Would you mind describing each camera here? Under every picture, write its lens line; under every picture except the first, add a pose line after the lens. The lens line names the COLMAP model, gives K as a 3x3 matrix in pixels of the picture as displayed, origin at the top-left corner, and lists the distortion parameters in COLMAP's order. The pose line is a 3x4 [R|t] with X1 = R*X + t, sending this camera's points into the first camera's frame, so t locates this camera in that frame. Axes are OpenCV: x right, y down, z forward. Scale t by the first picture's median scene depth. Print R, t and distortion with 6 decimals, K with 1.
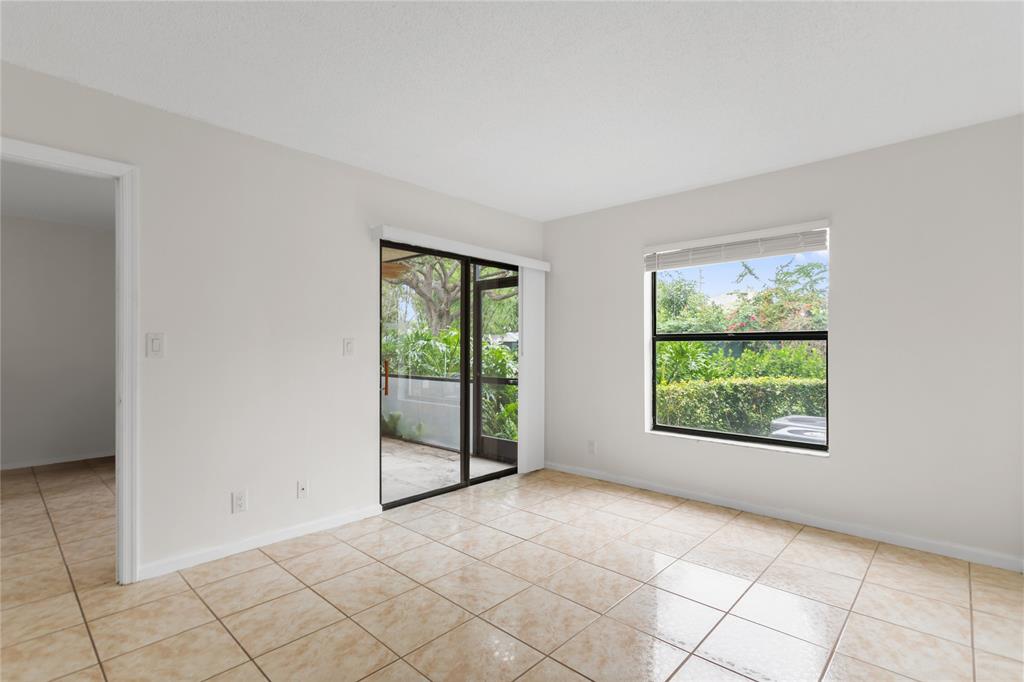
lens RADIAL K [[482.6, 0, 511.3], [0, 482.6, 348.6], [0, 0, 1]] dist [0.001096, -0.000082]
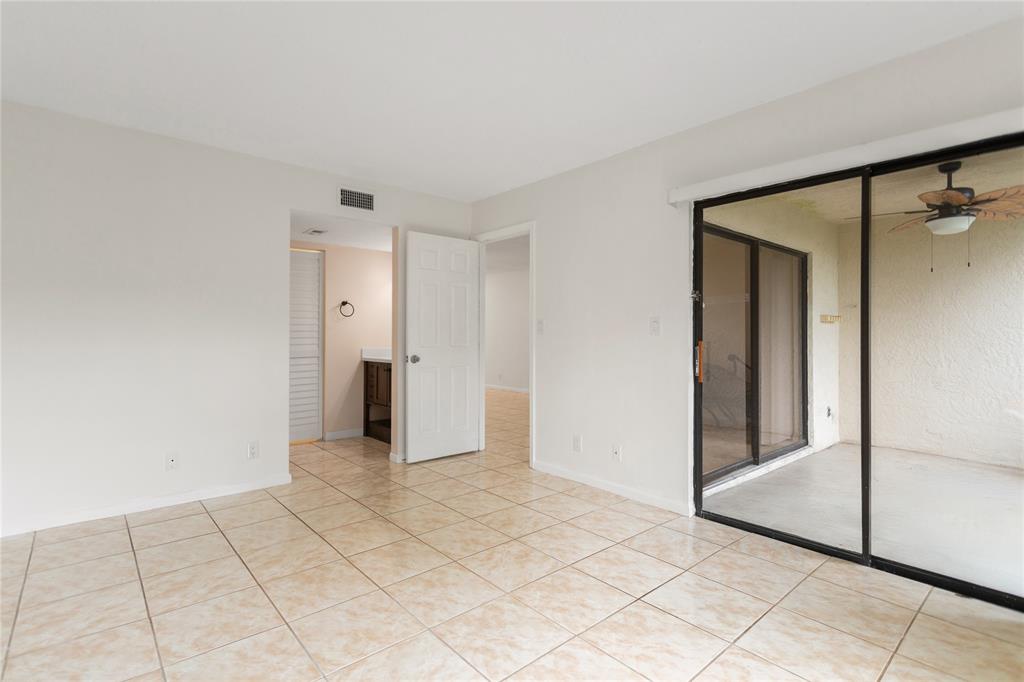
lens RADIAL K [[491.5, 0, 505.9], [0, 491.5, 337.5], [0, 0, 1]] dist [-0.001341, -0.000437]
pose [[-0.110275, -0.001958, -0.993899, 0.747794], [-0.006747, 0.999976, -0.001221, 0.025173], [0.993878, 0.006571, -0.110286, 0.882324]]
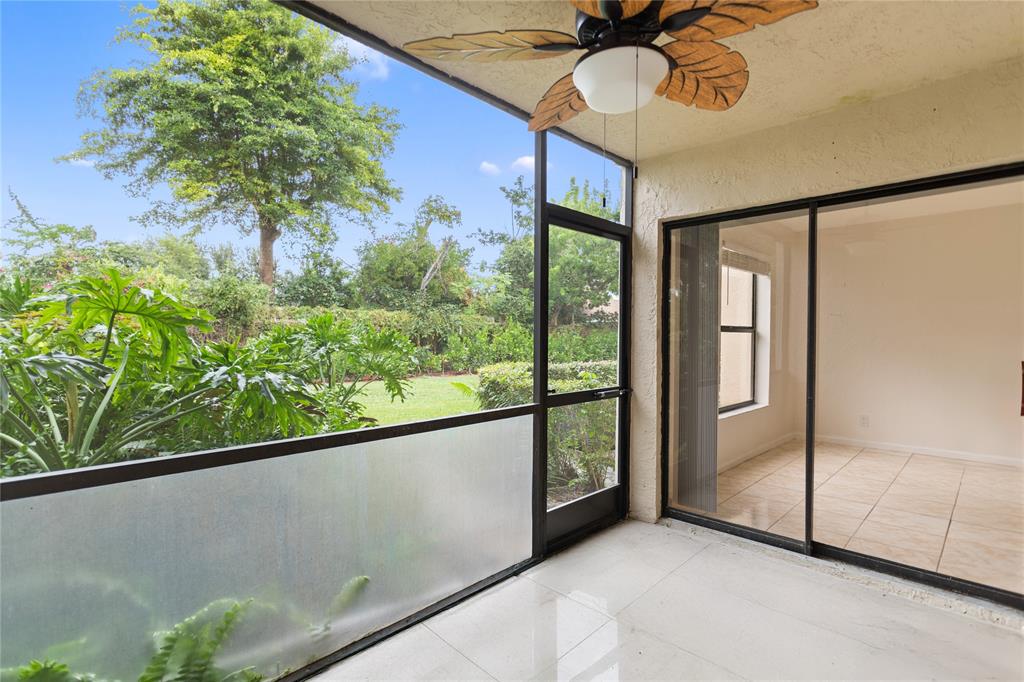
lens RADIAL K [[491.5, 0, 505.9], [0, 491.5, 337.5], [0, 0, 1]] dist [-0.001341, -0.000437]
pose [[0.034180, -0.005342, 0.999401, -1.070730], [-0.005260, 0.999971, 0.005525, -0.003944], [-0.999402, -0.005446, 0.034150, 1.929527]]
